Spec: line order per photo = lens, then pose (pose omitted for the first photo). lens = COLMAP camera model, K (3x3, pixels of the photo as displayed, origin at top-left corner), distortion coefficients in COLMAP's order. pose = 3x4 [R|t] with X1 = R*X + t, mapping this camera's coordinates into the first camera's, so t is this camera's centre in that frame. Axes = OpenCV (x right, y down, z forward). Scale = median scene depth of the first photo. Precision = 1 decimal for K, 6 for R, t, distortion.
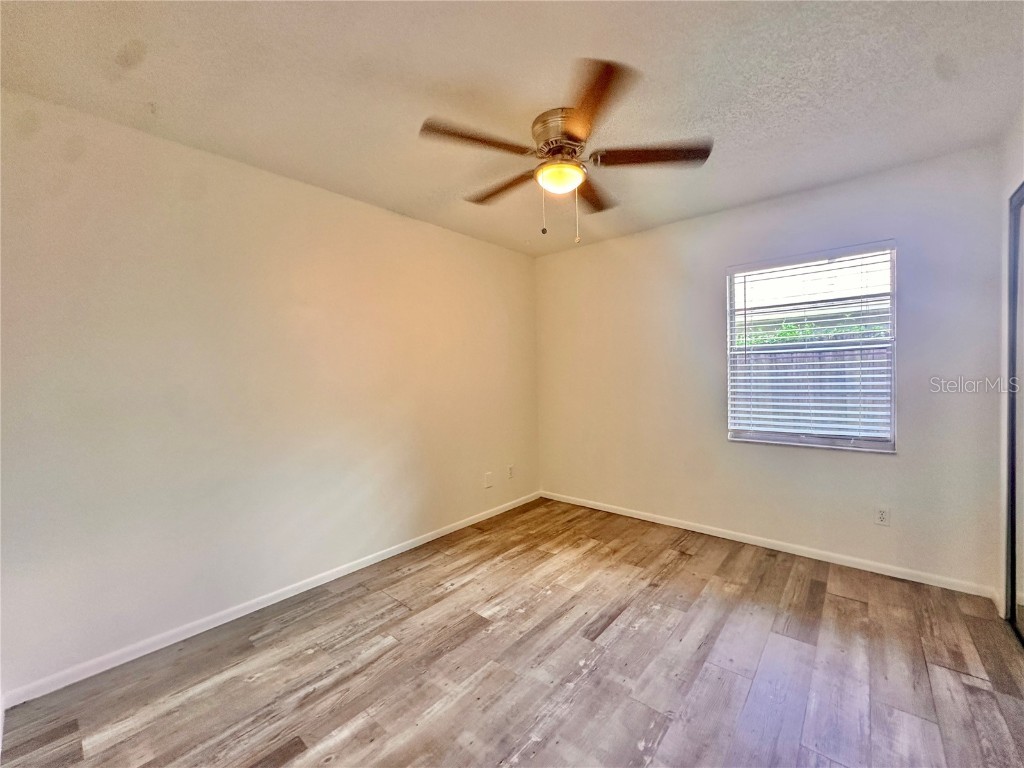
lens RADIAL K [[407.5, 0, 516.1], [0, 407.5, 383.9], [0, 0, 1]] dist [-0.000459, 0.000249]
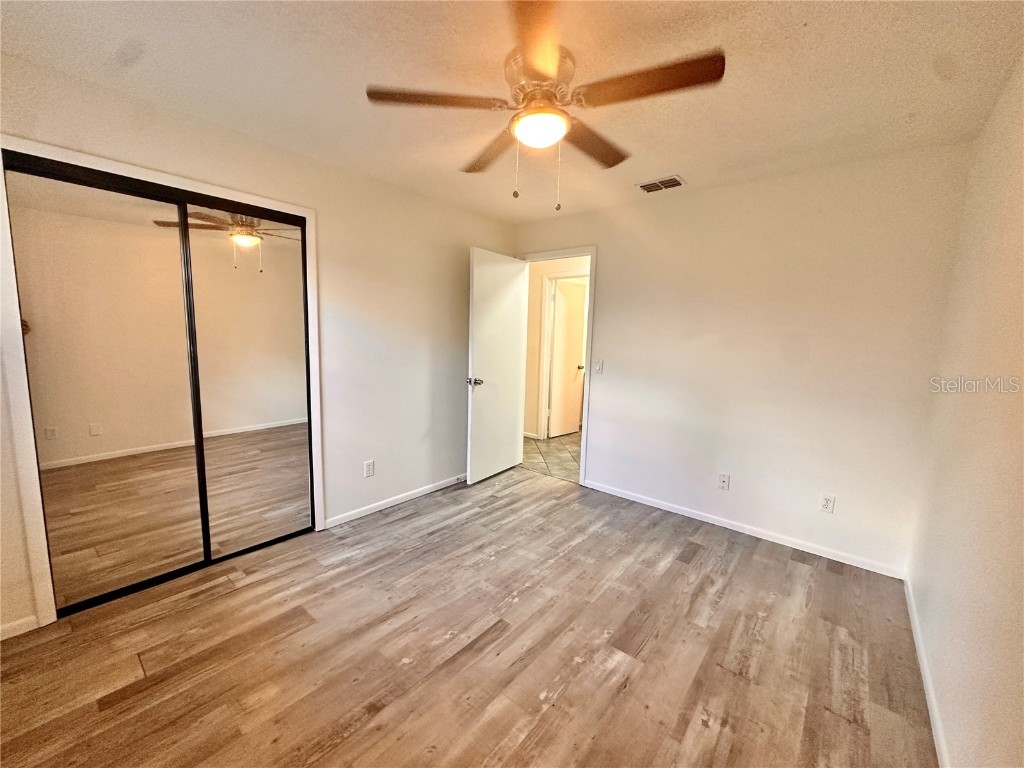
lens RADIAL K [[407.5, 0, 516.1], [0, 407.5, 383.9], [0, 0, 1]] dist [-0.000459, 0.000249]
pose [[-0.999897, -0.005525, -0.013257, 0.160903], [-0.007434, 0.988876, 0.148558, -0.104304], [0.012289, 0.148641, -0.988815, 1.866302]]
